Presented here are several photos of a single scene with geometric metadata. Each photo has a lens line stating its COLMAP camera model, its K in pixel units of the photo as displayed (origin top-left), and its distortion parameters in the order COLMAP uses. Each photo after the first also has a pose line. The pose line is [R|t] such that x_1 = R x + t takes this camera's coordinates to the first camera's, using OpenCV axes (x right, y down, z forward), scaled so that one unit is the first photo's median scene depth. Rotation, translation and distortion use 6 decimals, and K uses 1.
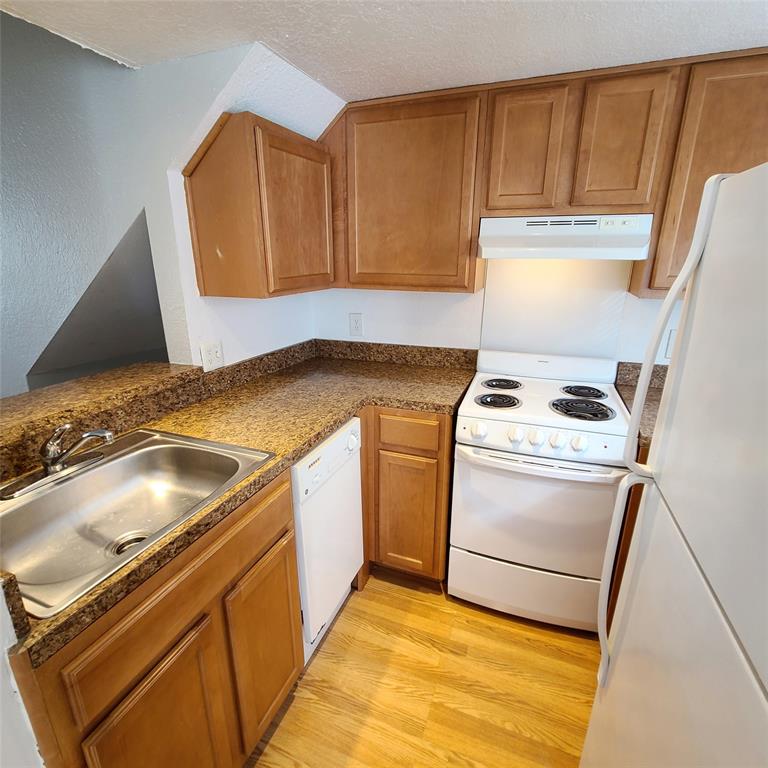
lens RADIAL K [[417.5, 0, 382.3], [0, 417.5, 385.9], [0, 0, 1]] dist [0.001200, -0.001545]
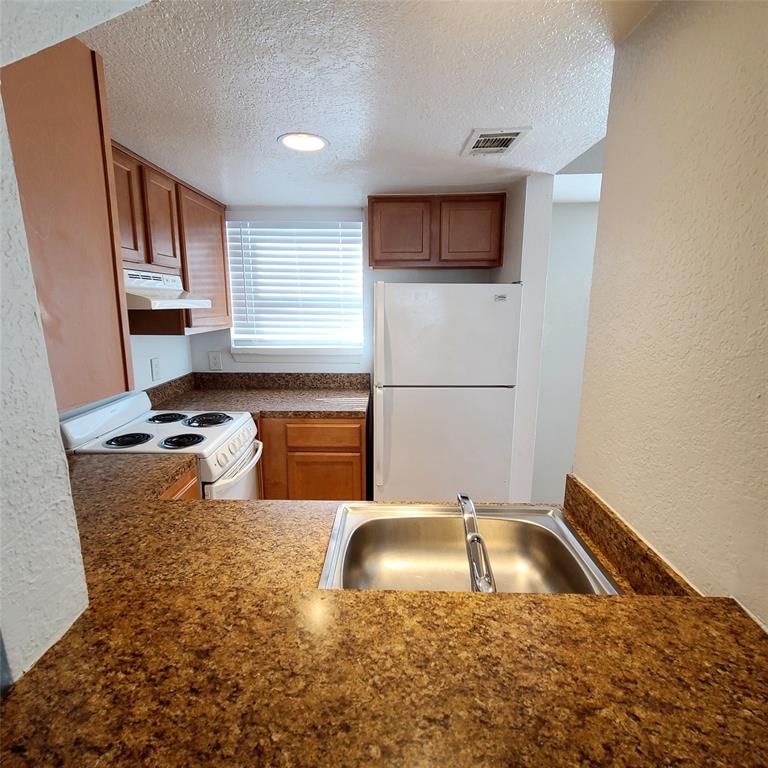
lens RADIAL K [[417.5, 0, 385.6], [0, 417.5, 379.2], [0, 0, 1]] dist [0.001200, -0.001545]
pose [[-0.350853, -0.177480, 0.919458, -0.946622], [0.274955, 0.919072, 0.282325, -0.296865], [-0.895155, 0.351864, -0.273660, 0.881873]]
